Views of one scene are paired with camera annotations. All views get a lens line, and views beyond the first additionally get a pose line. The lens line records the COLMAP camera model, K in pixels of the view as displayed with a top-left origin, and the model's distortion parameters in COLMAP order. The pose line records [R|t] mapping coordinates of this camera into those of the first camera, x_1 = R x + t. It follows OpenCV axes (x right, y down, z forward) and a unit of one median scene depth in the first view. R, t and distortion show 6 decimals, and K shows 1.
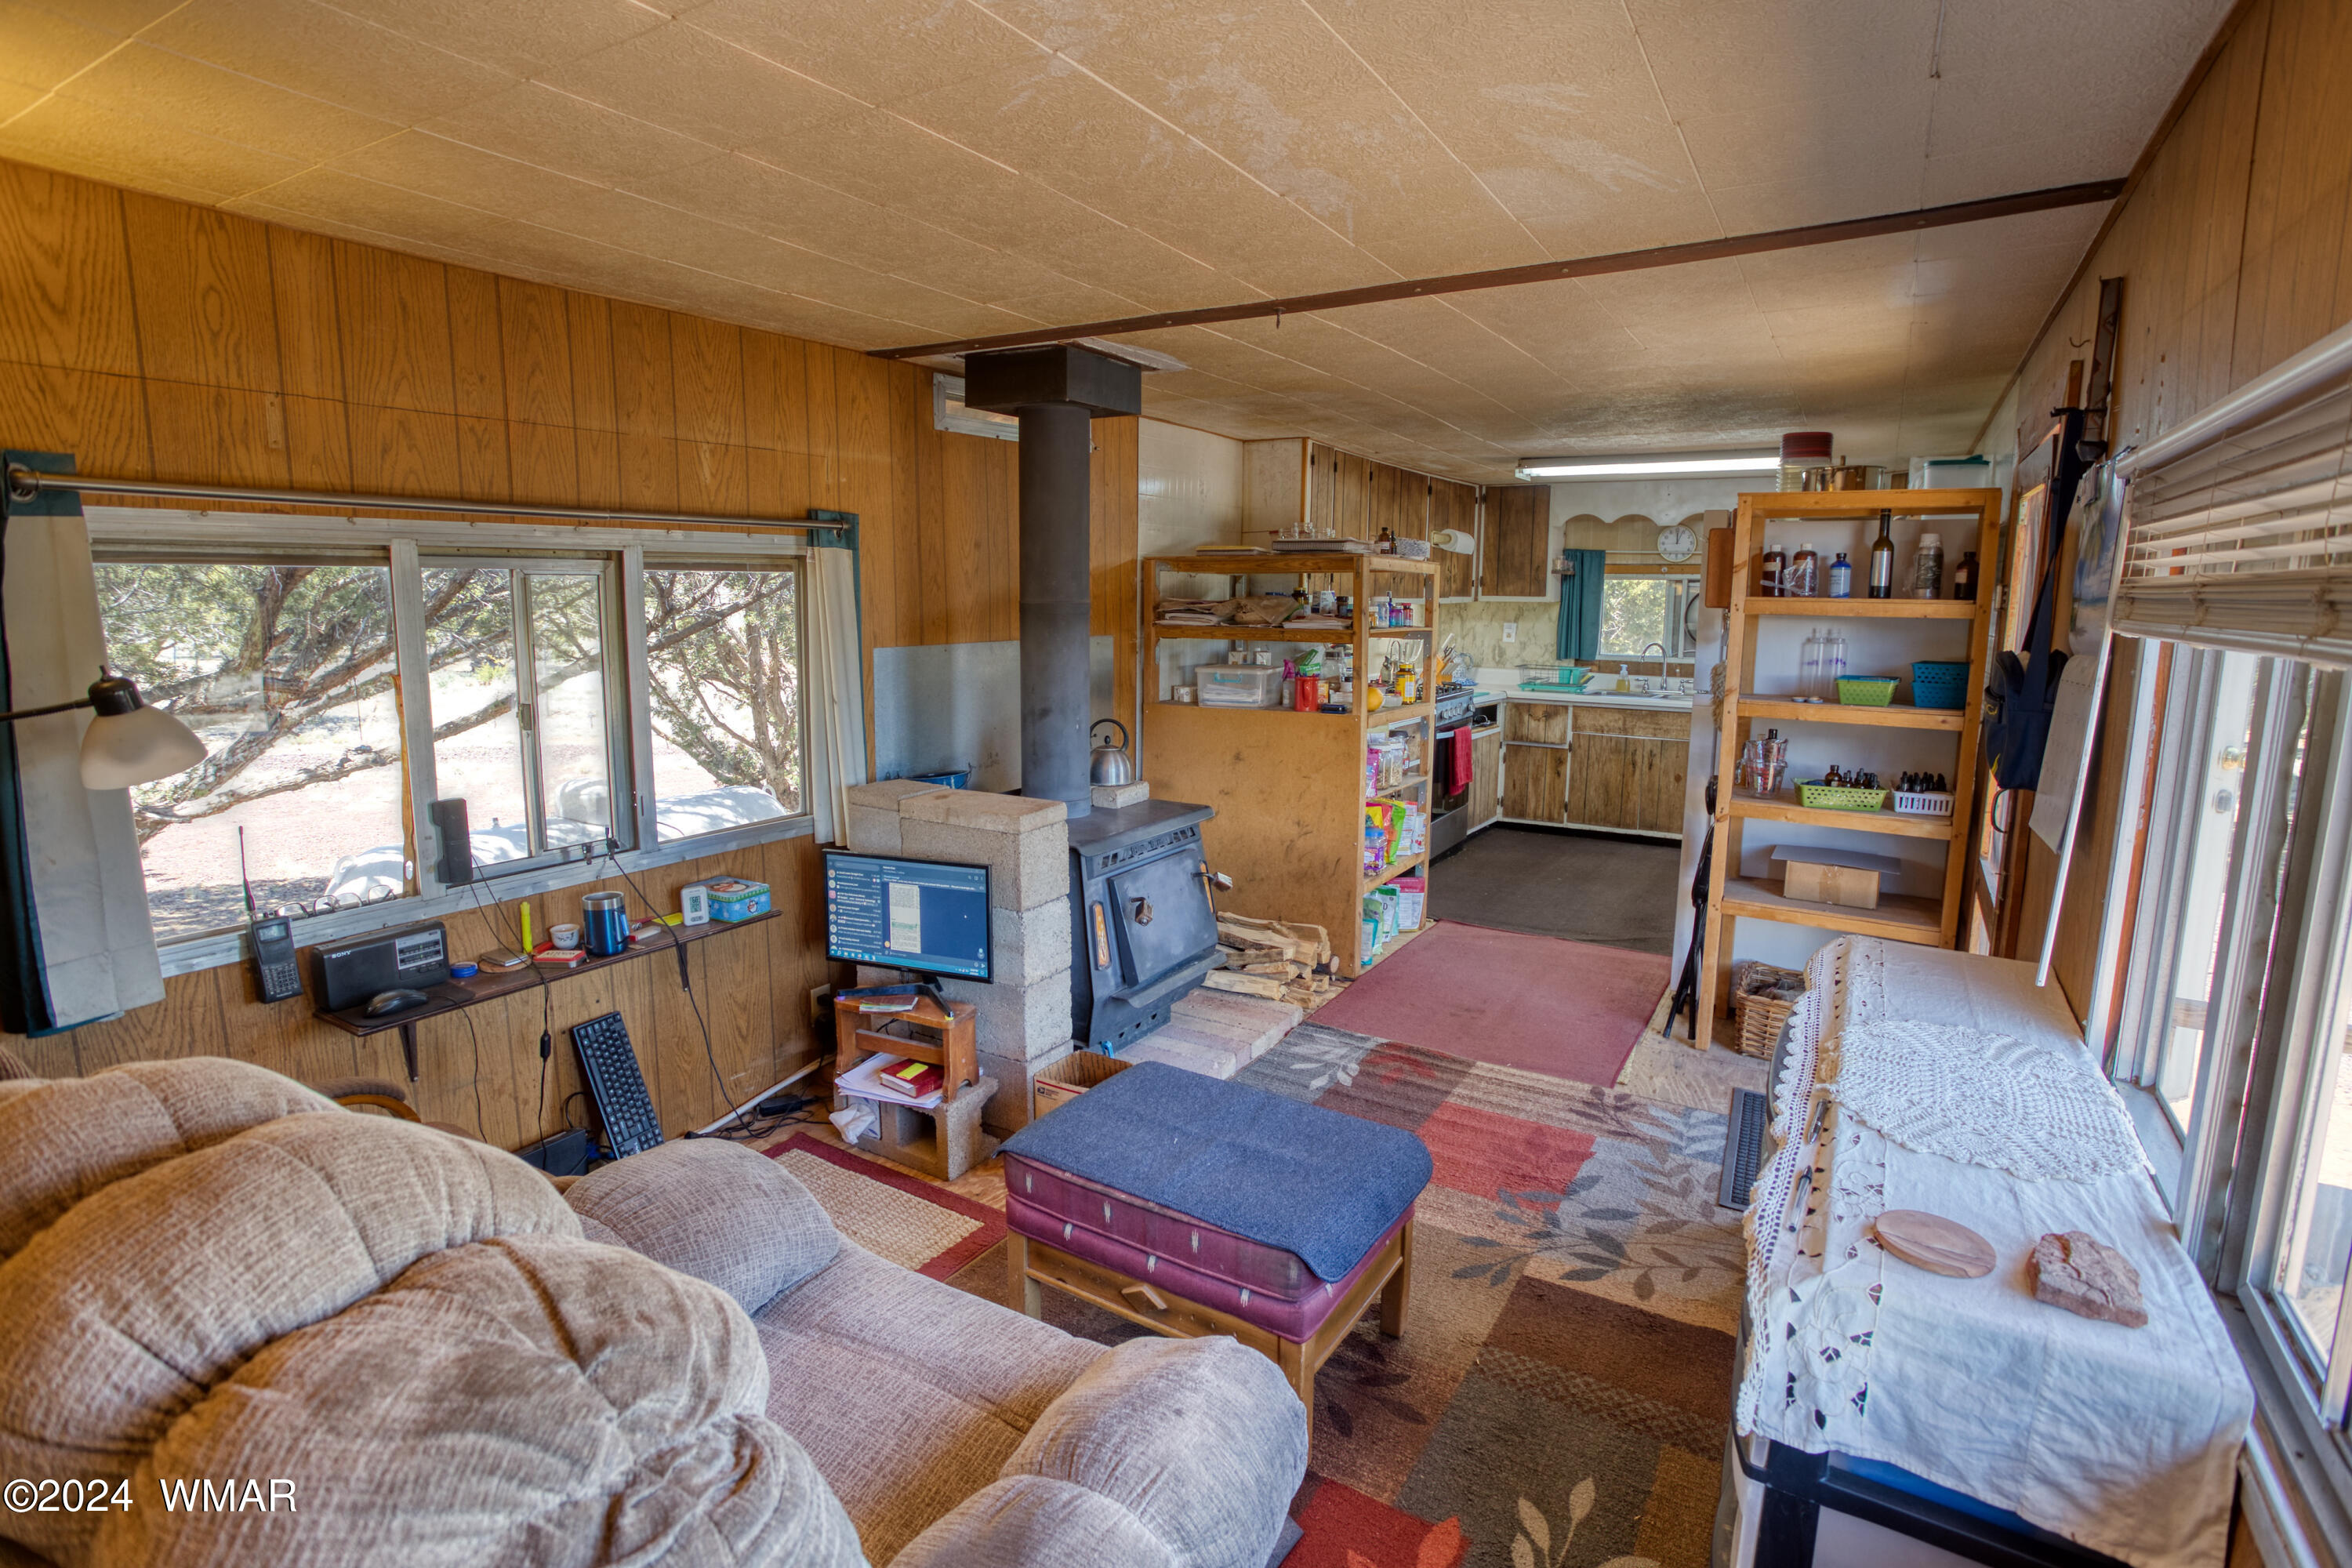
lens RADIAL K [[1125.6, 0, 1179.6], [0, 1125.6, 753.9], [0, 0, 1]] dist [-0.091073, 0.000007]
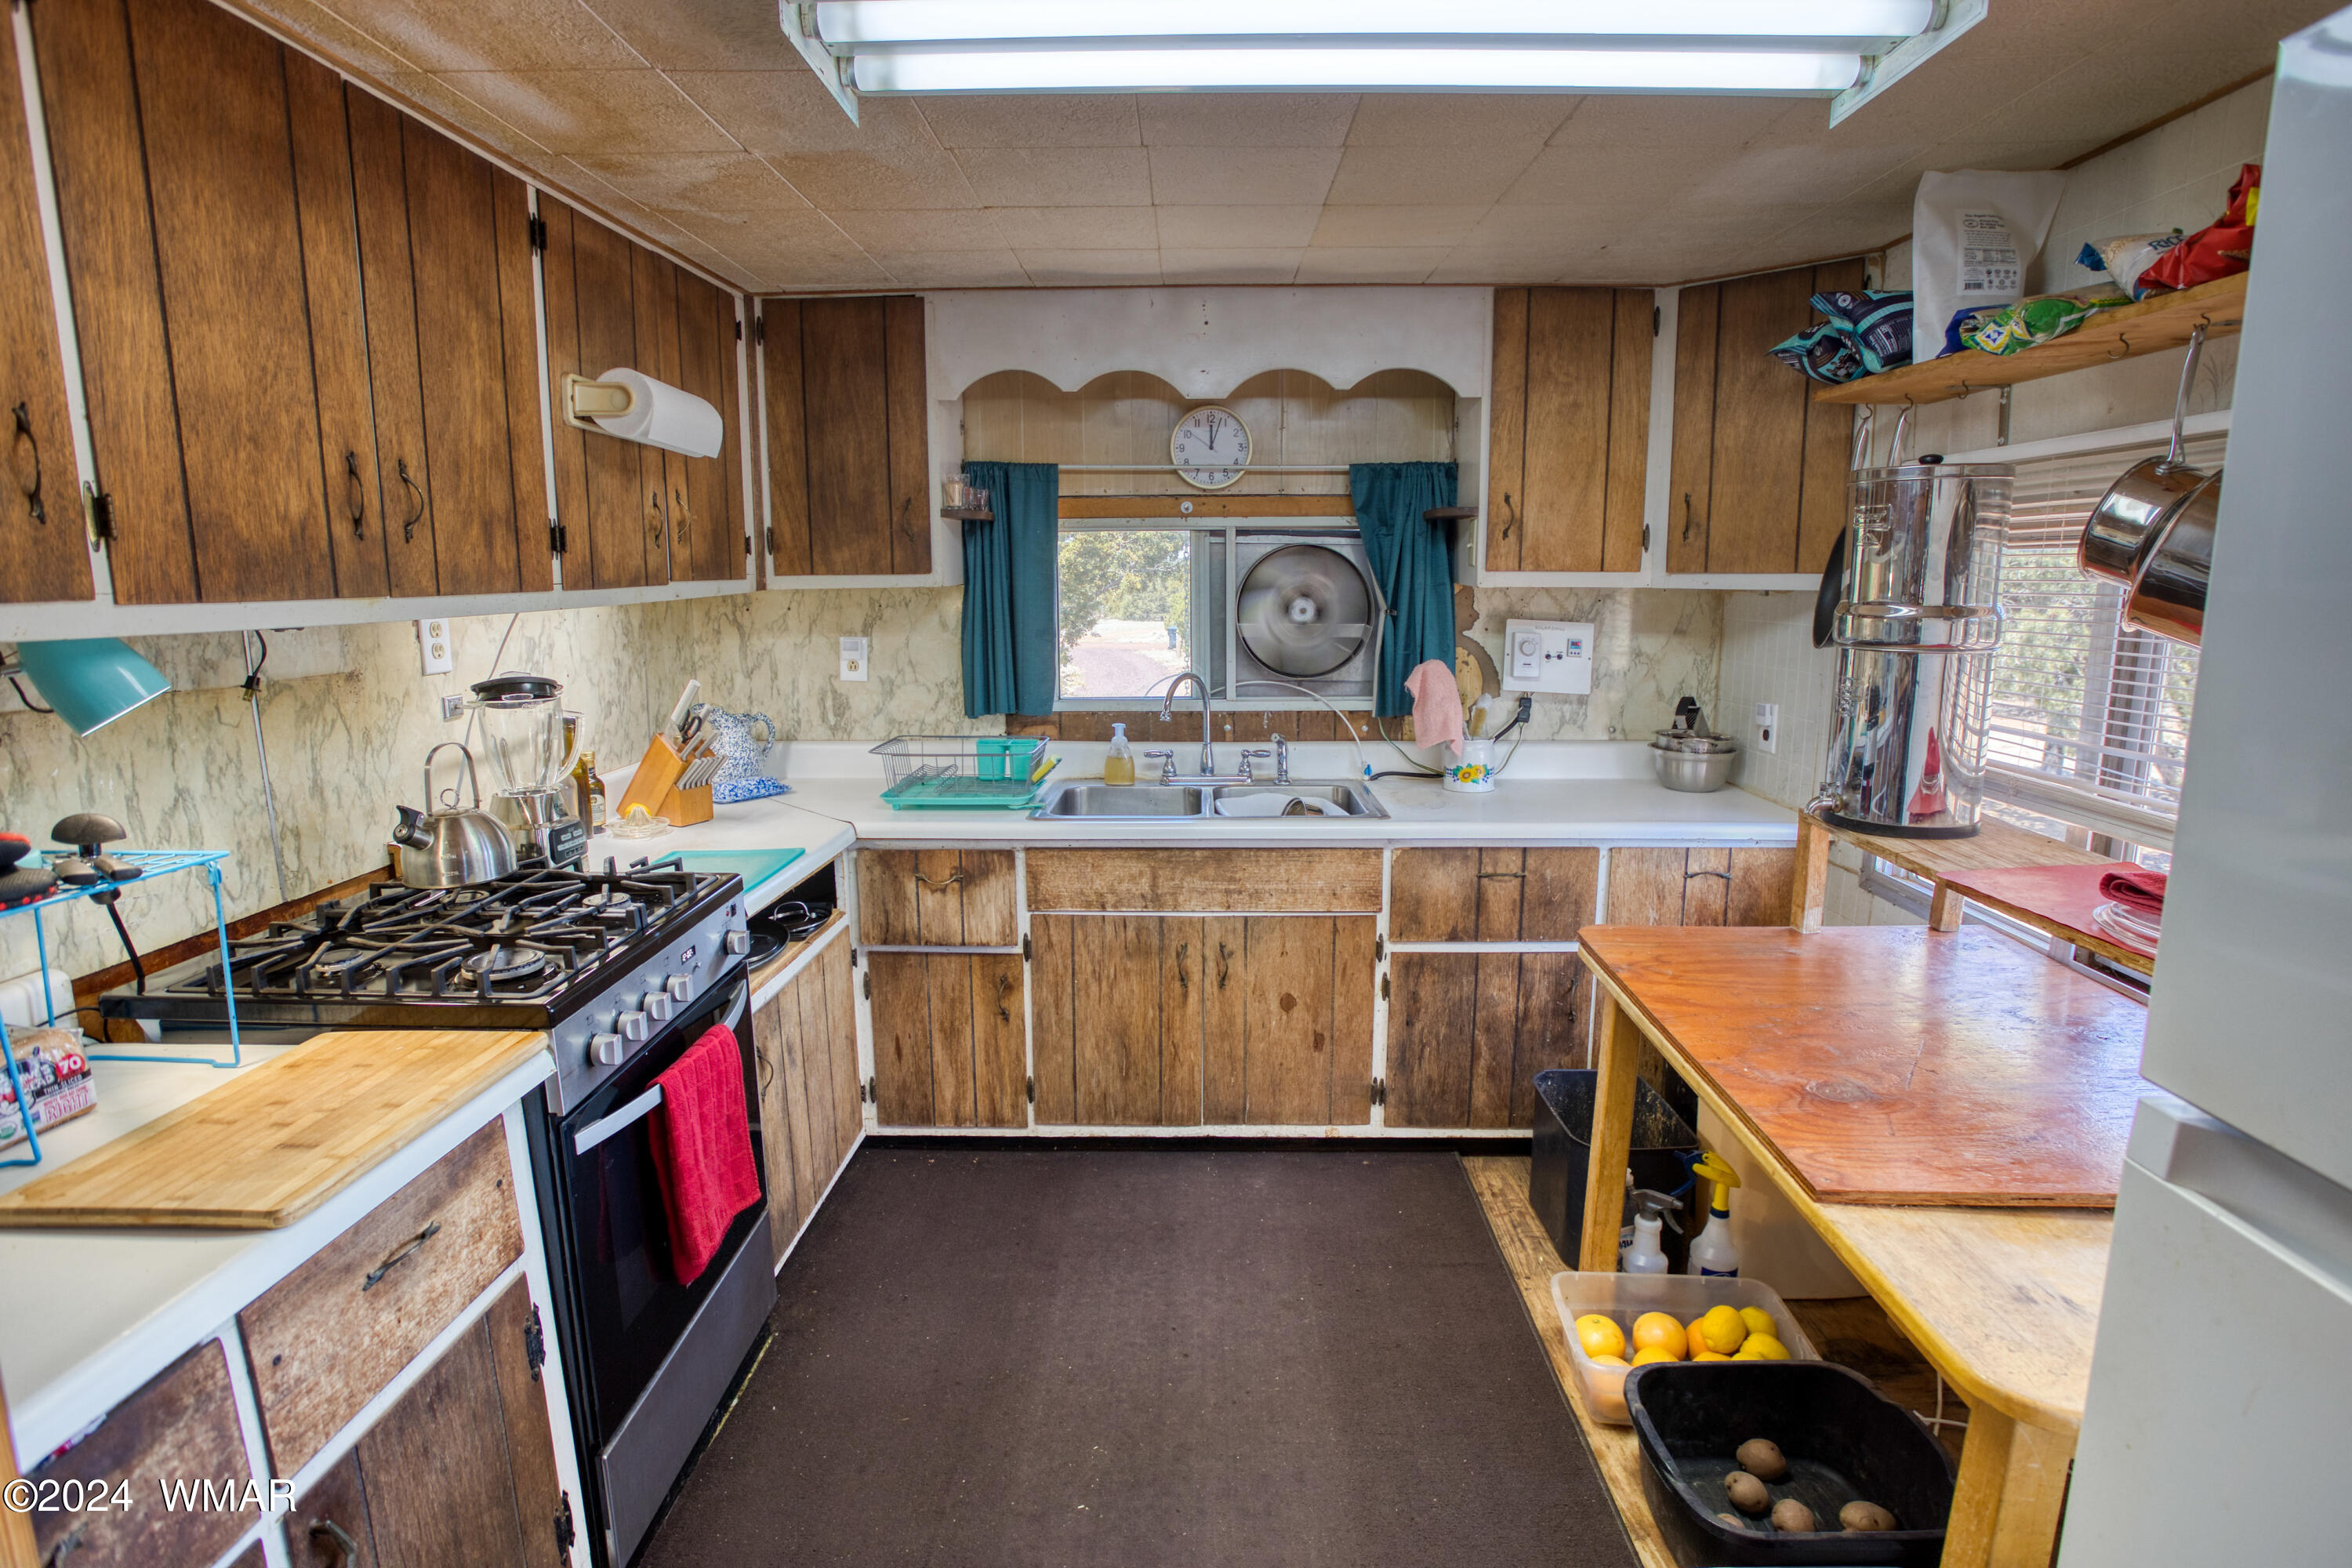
lens RADIAL K [[1125.6, 0, 1179.6], [0, 1125.6, 753.9], [0, 0, 1]] dist [-0.091073, 0.000007]
pose [[0.854787, -0.094548, 0.510293, 0.192023], [0.085196, 0.995490, 0.041735, -0.085158], [-0.511938, 0.007801, 0.858987, 0.603454]]
